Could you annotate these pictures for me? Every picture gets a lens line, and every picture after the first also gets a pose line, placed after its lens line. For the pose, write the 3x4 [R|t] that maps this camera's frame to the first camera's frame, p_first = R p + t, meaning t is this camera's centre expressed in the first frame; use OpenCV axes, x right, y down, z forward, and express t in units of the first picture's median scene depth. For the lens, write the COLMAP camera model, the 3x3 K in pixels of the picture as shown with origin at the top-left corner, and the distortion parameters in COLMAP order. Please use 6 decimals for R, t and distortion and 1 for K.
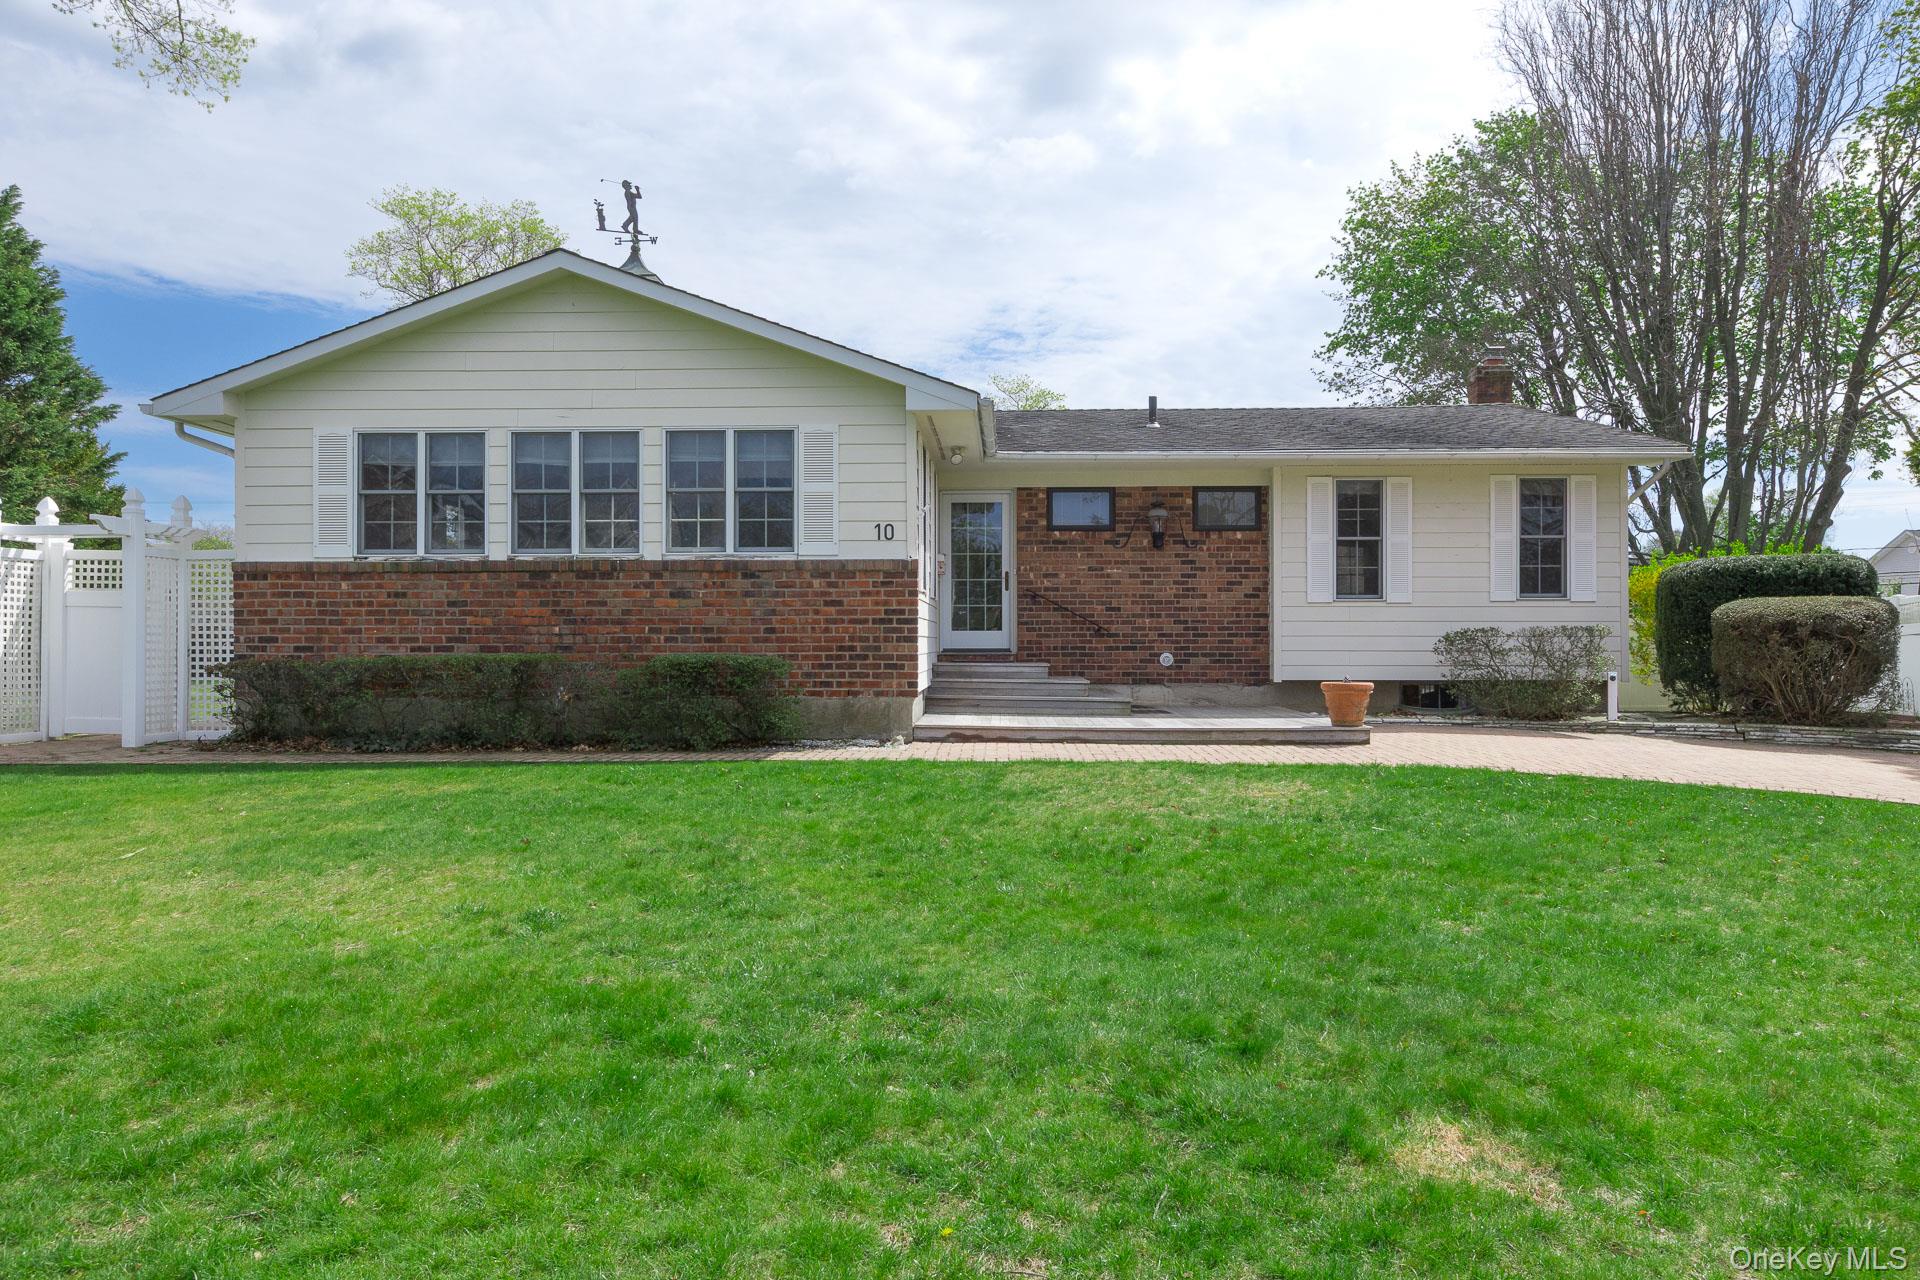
lens RADIAL K [[1253.6, 0, 970.2], [0, 1253.6, 636.0], [0, 0, 1]] dist [0.005577, -0.001404]
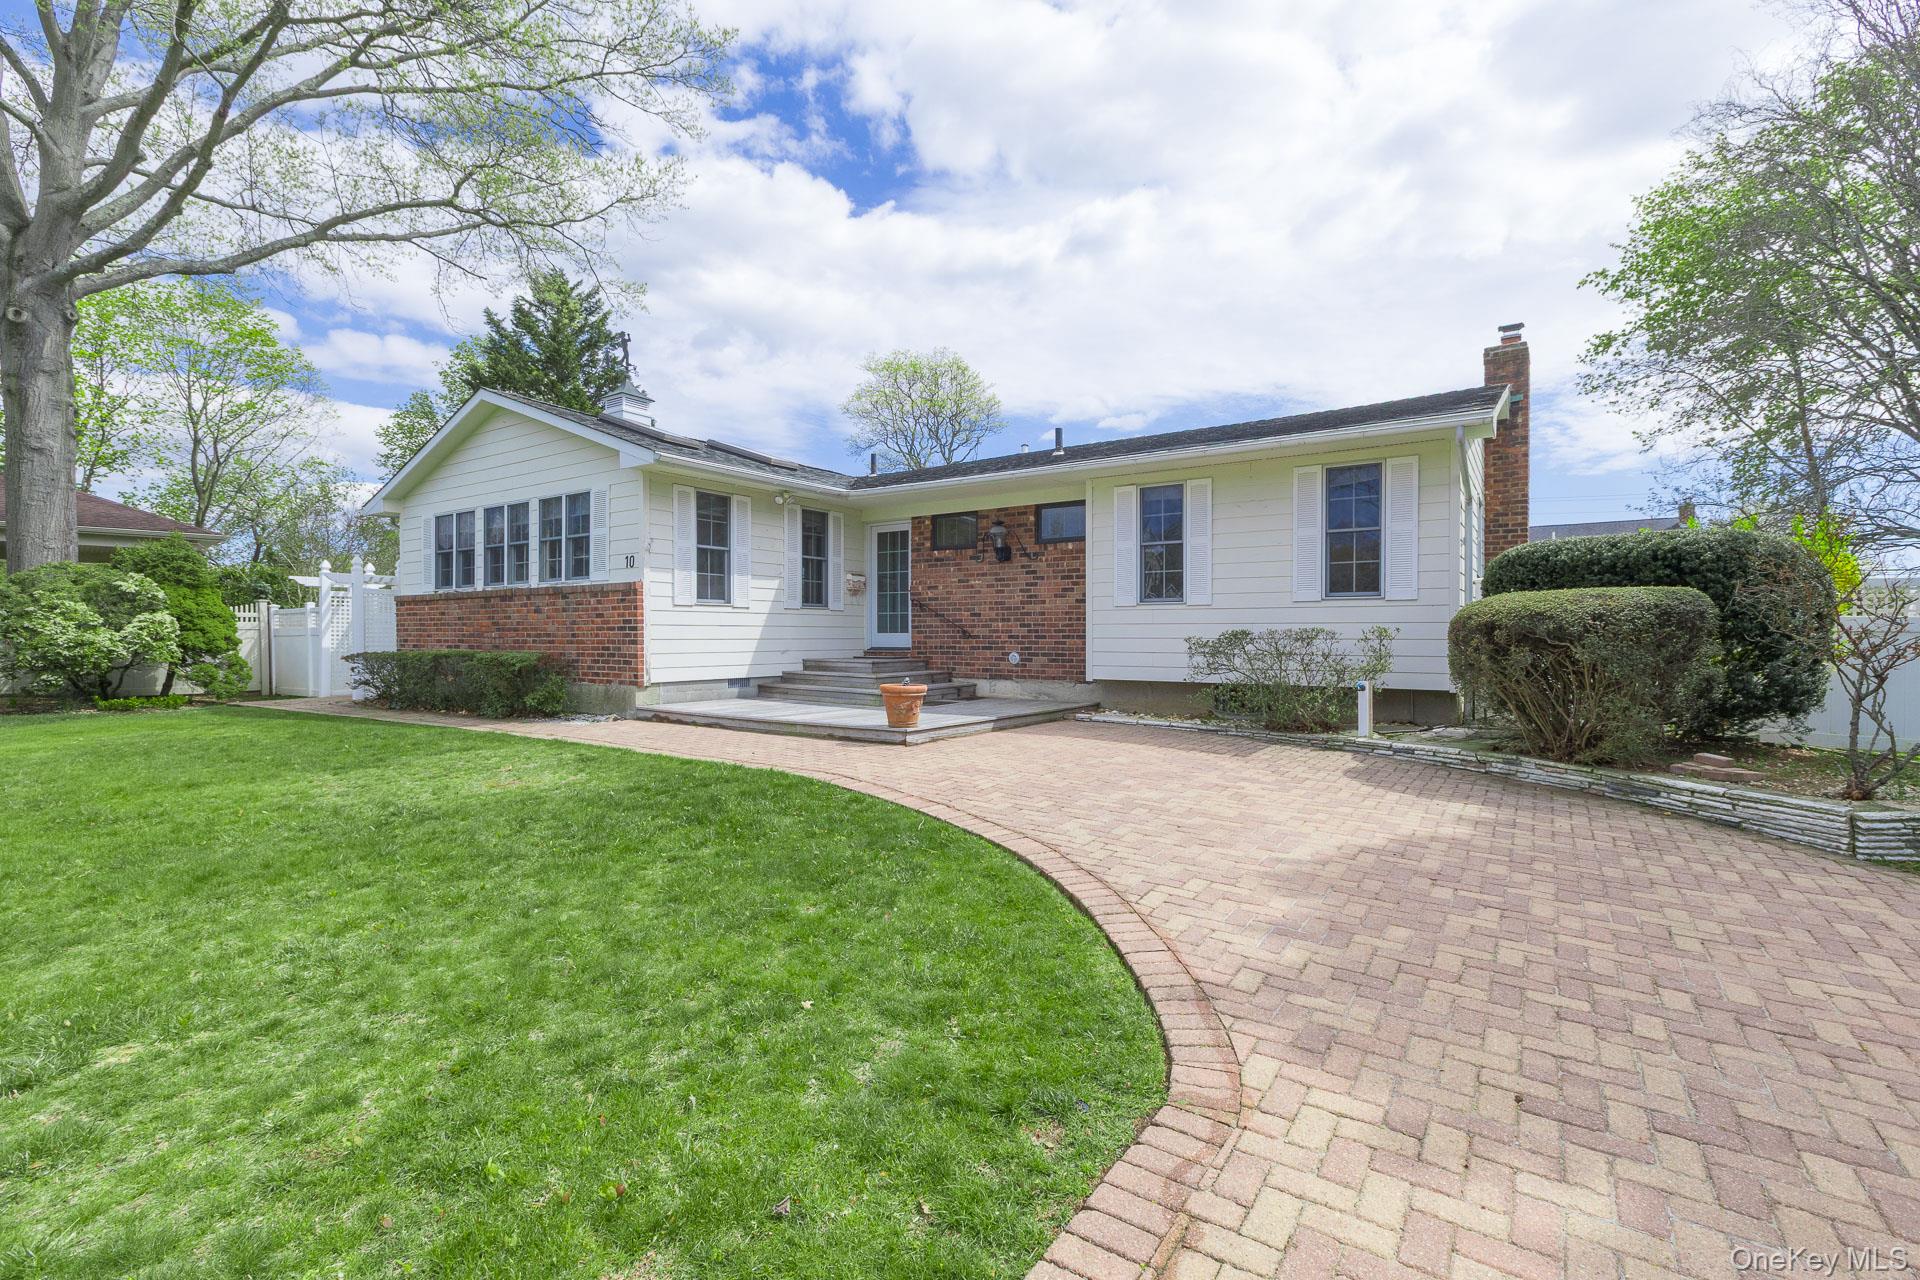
lens RADIAL K [[852.4, 0, 963.0], [0, 852.4, 643.0], [0, 0, 1]] dist [-0.001251, 0.000466]
pose [[0.842146, 0.005670, -0.539220, 0.537944], [0.002725, 0.999887, 0.014770, -0.006626], [0.539243, -0.013908, 0.842035, 0.318668]]
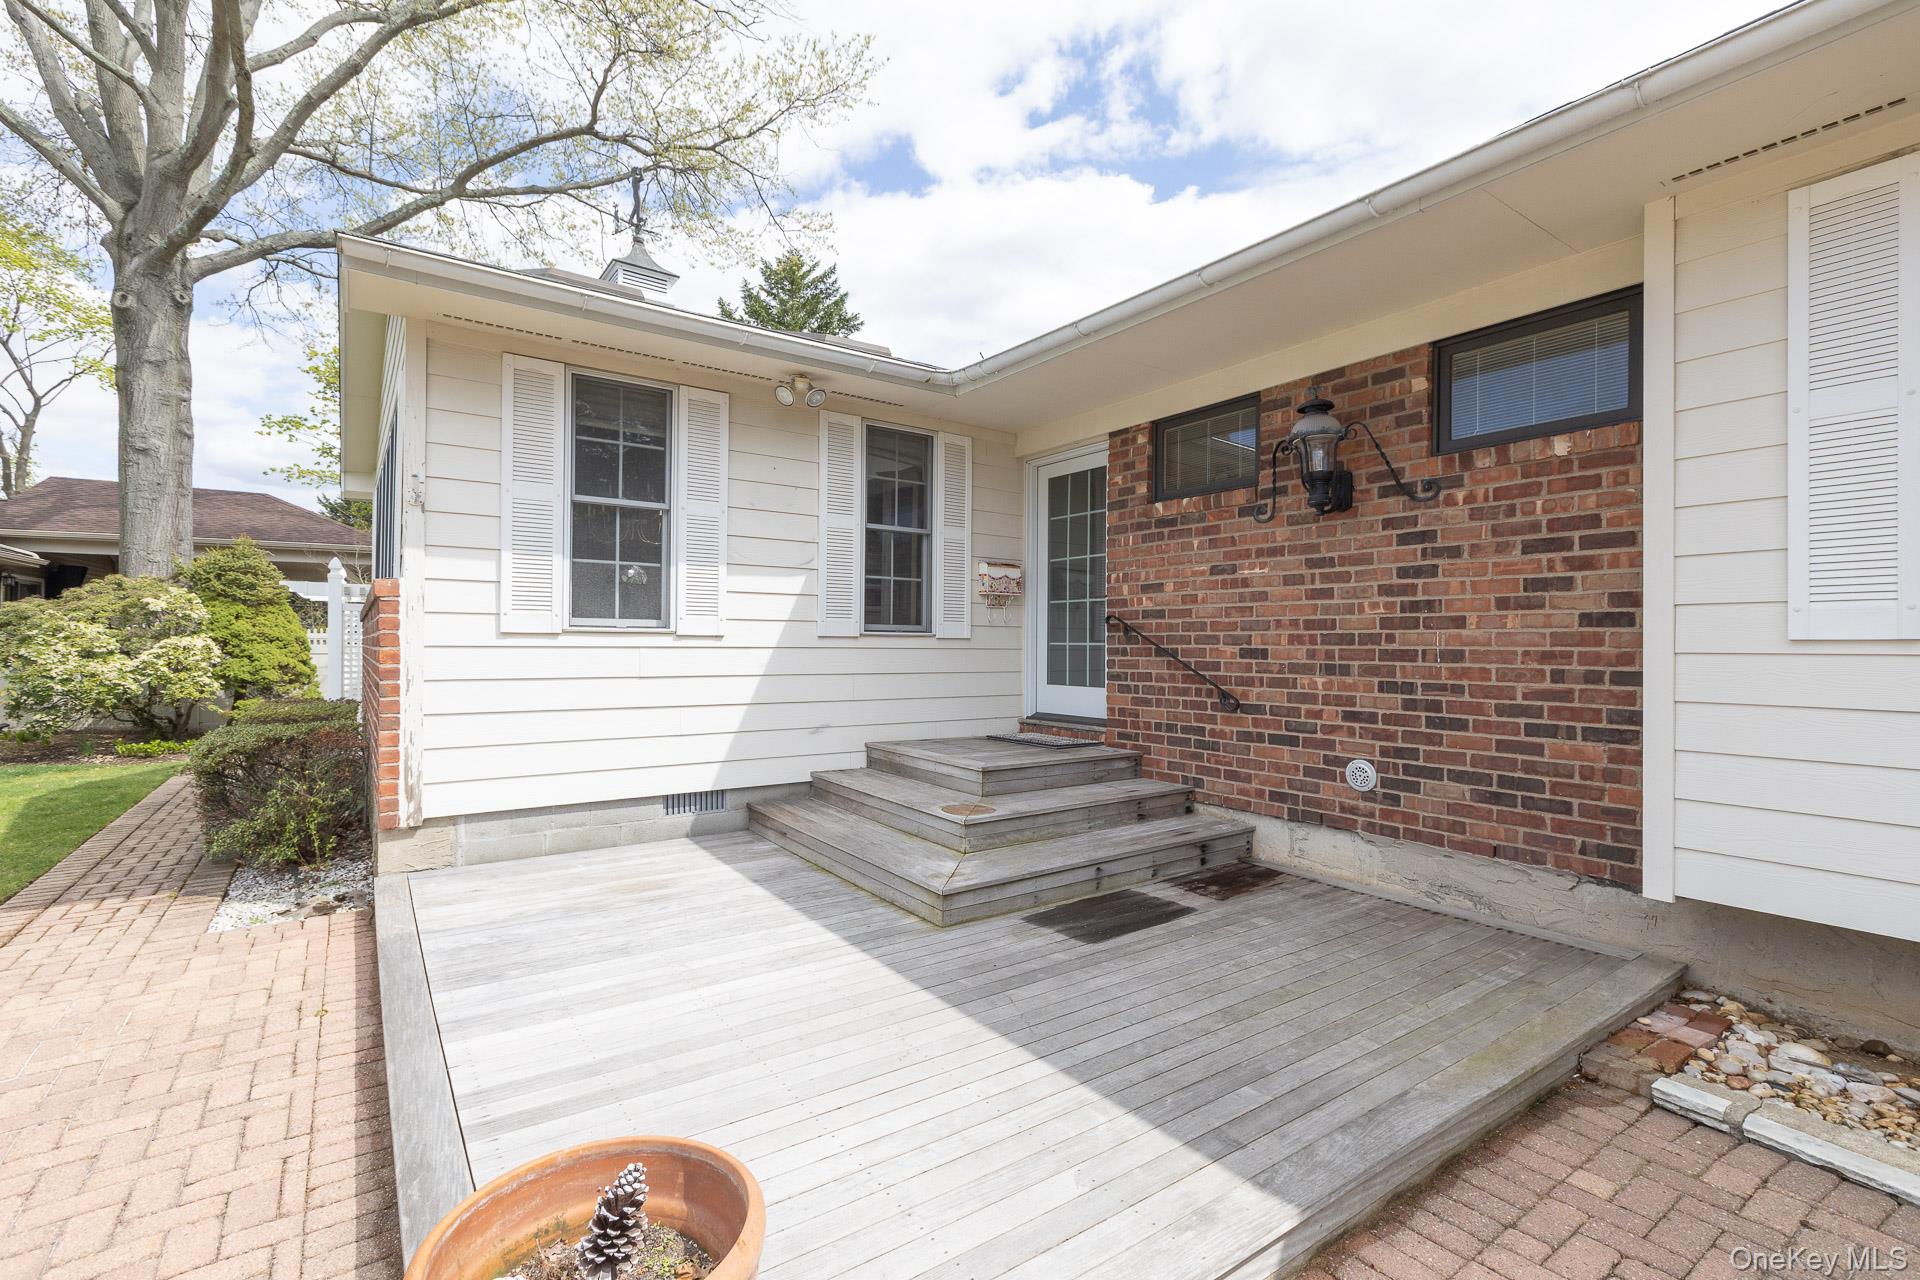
lens RADIAL K [[852.4, 0, 963.0], [0, 852.4, 640.3], [0, 0, 1]] dist [-0.001251, 0.000466]
pose [[0.604637, -0.000282, -0.796501, 0.302596], [-0.003109, 0.999991, -0.002714, -0.025123], [0.796495, 0.004117, 0.604631, 0.723058]]
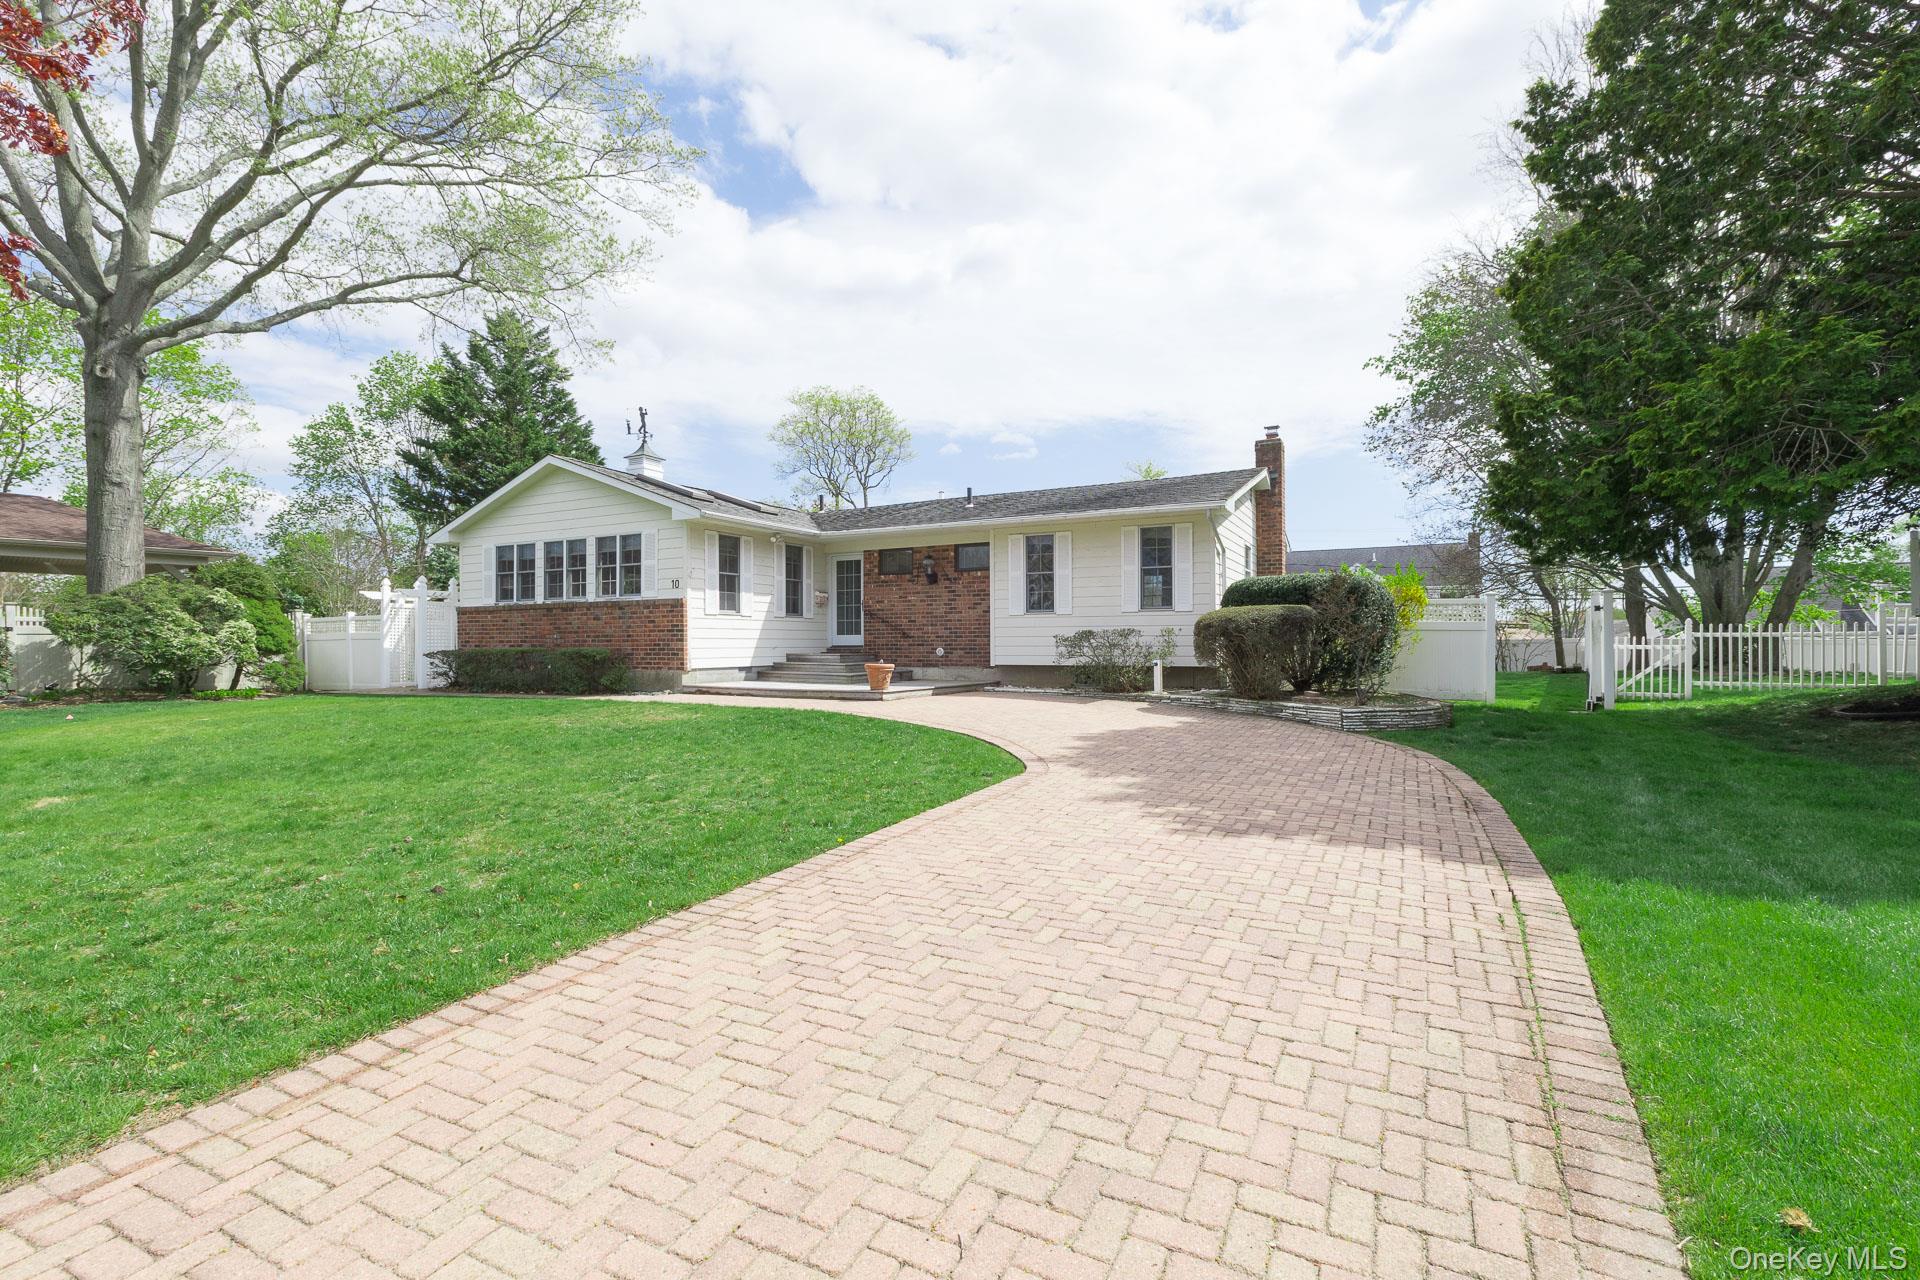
lens RADIAL K [[852.4, 0, 968.3], [0, 852.4, 643.6], [0, 0, 1]] dist [-0.001251, 0.000466]
pose [[0.901968, -0.003316, -0.431790, 0.669605], [0.006060, 0.999969, 0.004980, 0.003043], [0.431761, -0.007109, 0.901960, 0.014911]]
